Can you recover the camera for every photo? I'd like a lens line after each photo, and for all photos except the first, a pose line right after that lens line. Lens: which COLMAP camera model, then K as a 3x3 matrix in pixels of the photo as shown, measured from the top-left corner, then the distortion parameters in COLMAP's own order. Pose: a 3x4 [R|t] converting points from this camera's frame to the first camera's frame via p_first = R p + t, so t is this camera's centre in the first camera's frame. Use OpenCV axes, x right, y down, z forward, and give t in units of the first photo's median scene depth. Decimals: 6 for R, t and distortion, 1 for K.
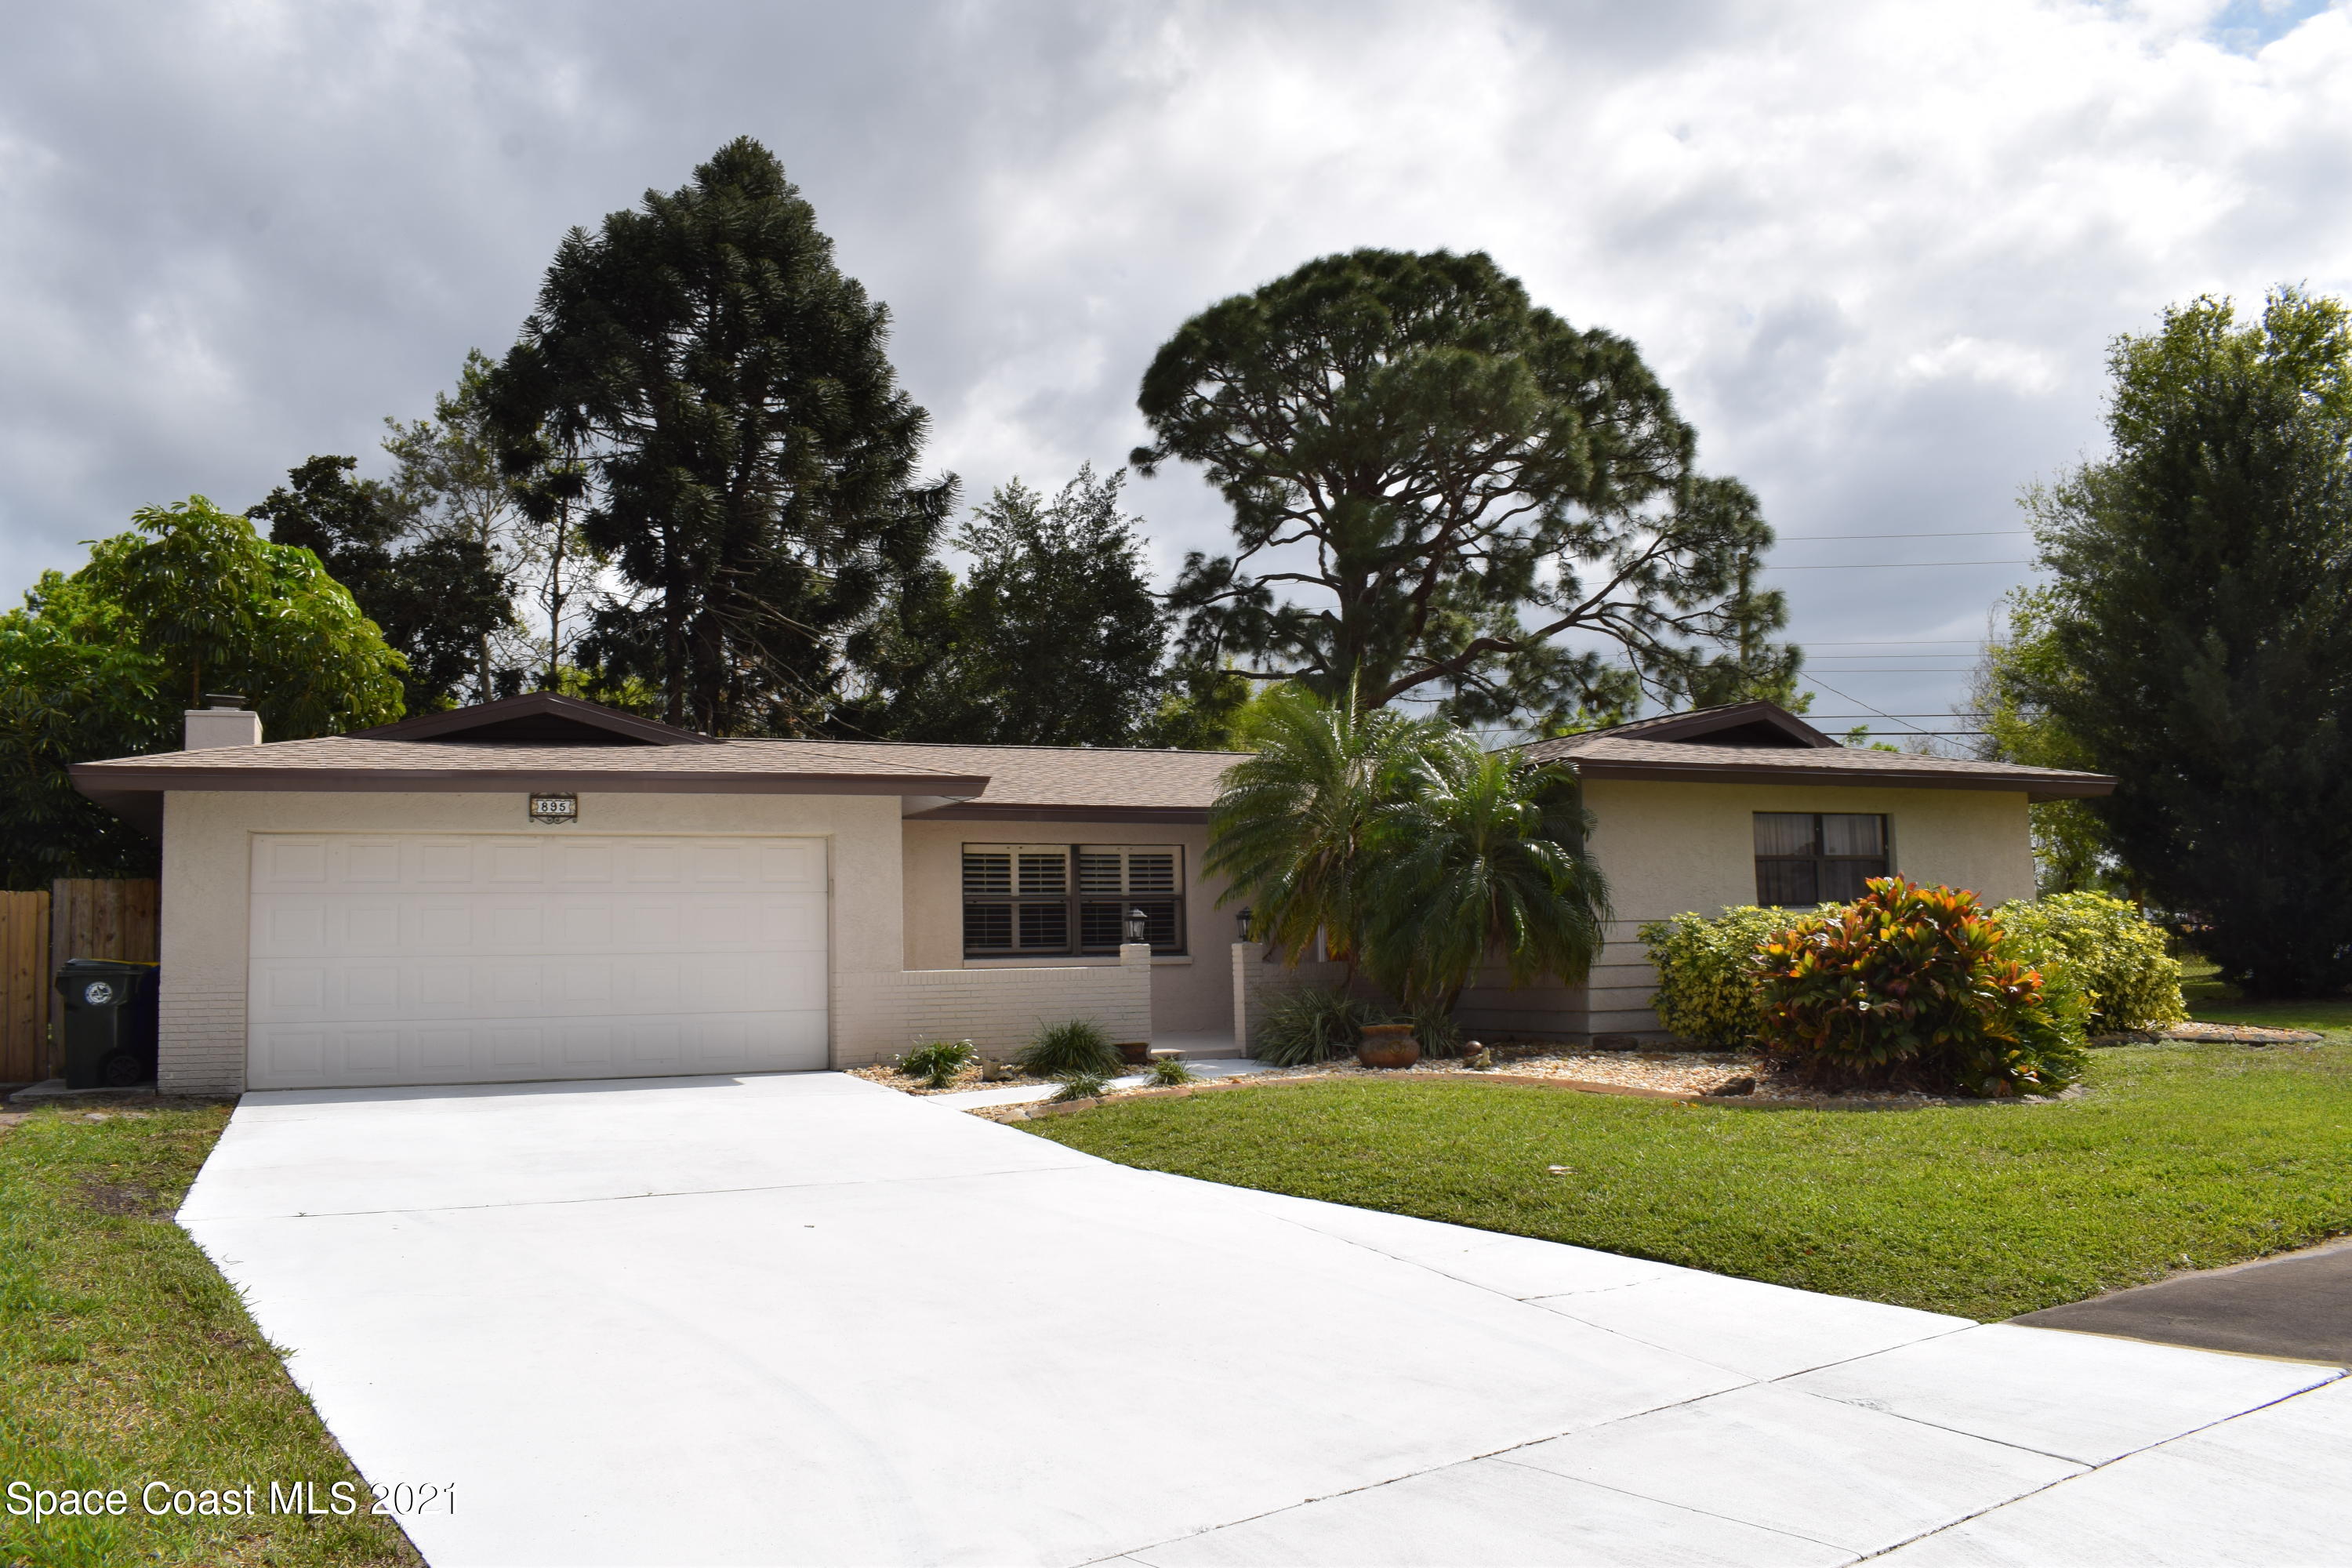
lens RADIAL K [[1841.3, 0, 1175.1], [0, 1841.3, 777.7], [0, 0, 1]] dist [-0.093670, 0.010773]
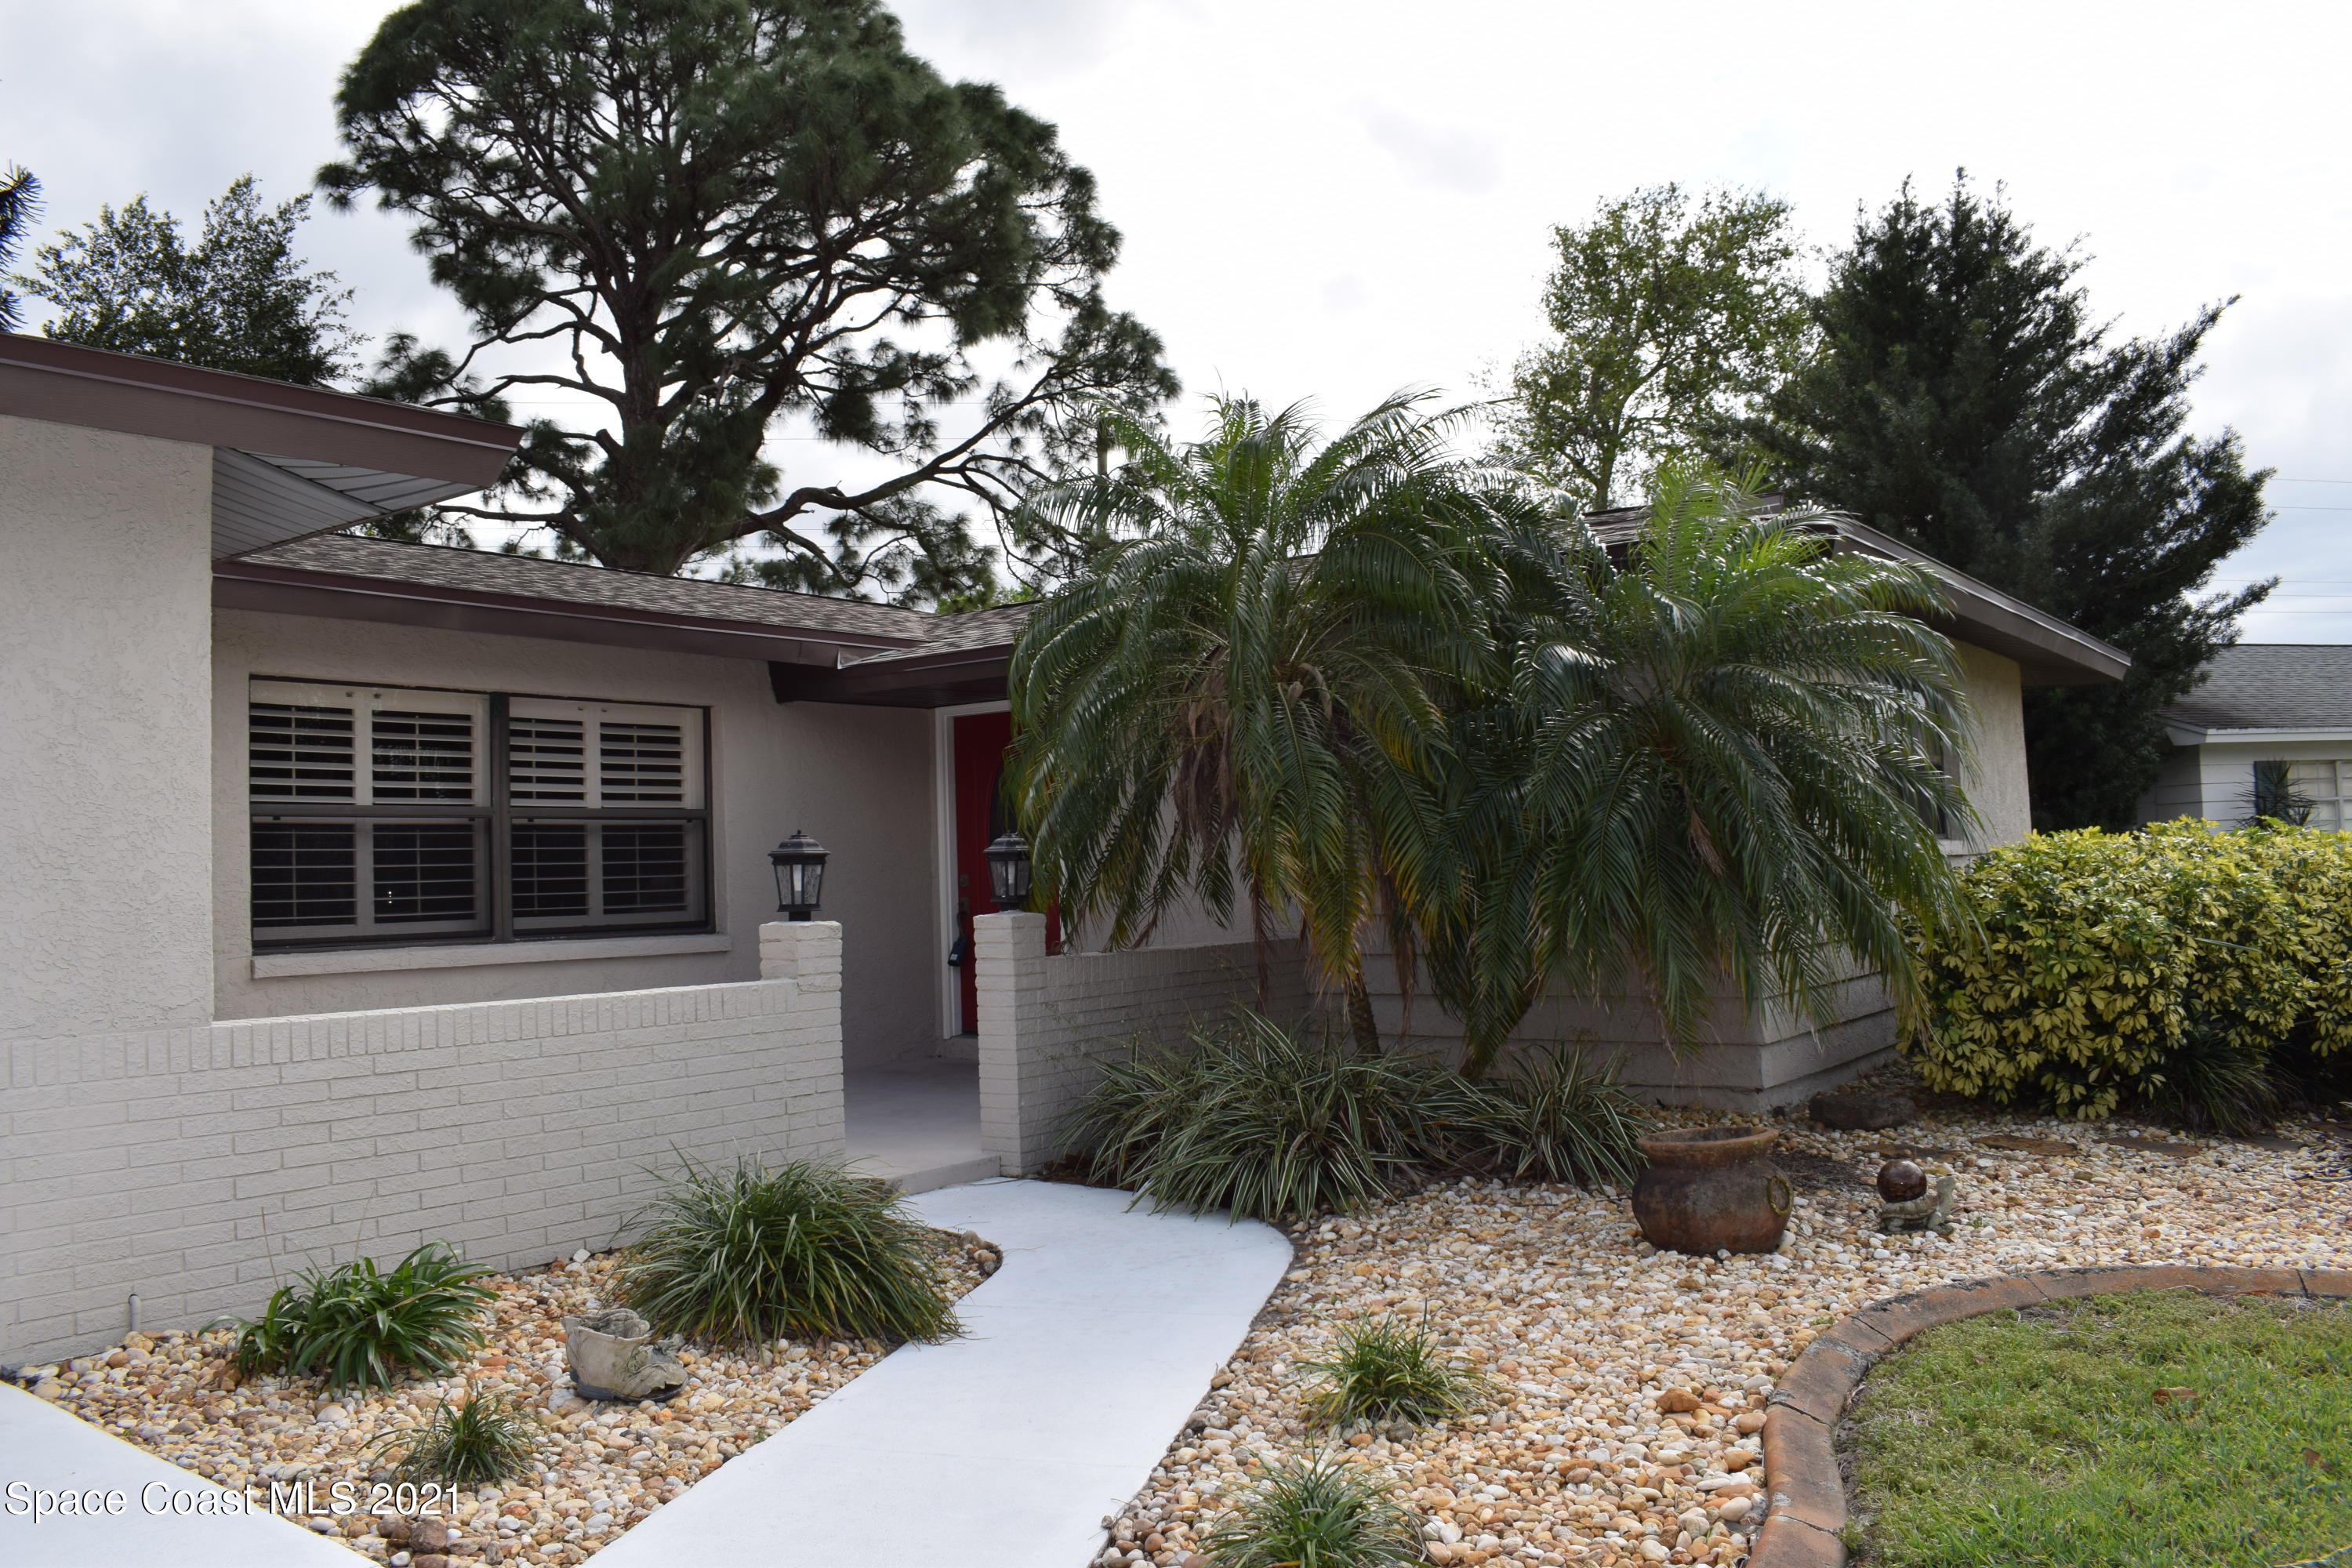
lens RADIAL K [[1841.3, 0, 1179.2], [0, 1841.3, 798.5], [0, 0, 1]] dist [-0.093670, 0.010773]
pose [[0.875078, 0.014339, 0.483770, -0.062019], [-0.035581, 0.998762, 0.034757, 0.020287], [-0.482673, -0.047628, 0.874505, 0.264713]]
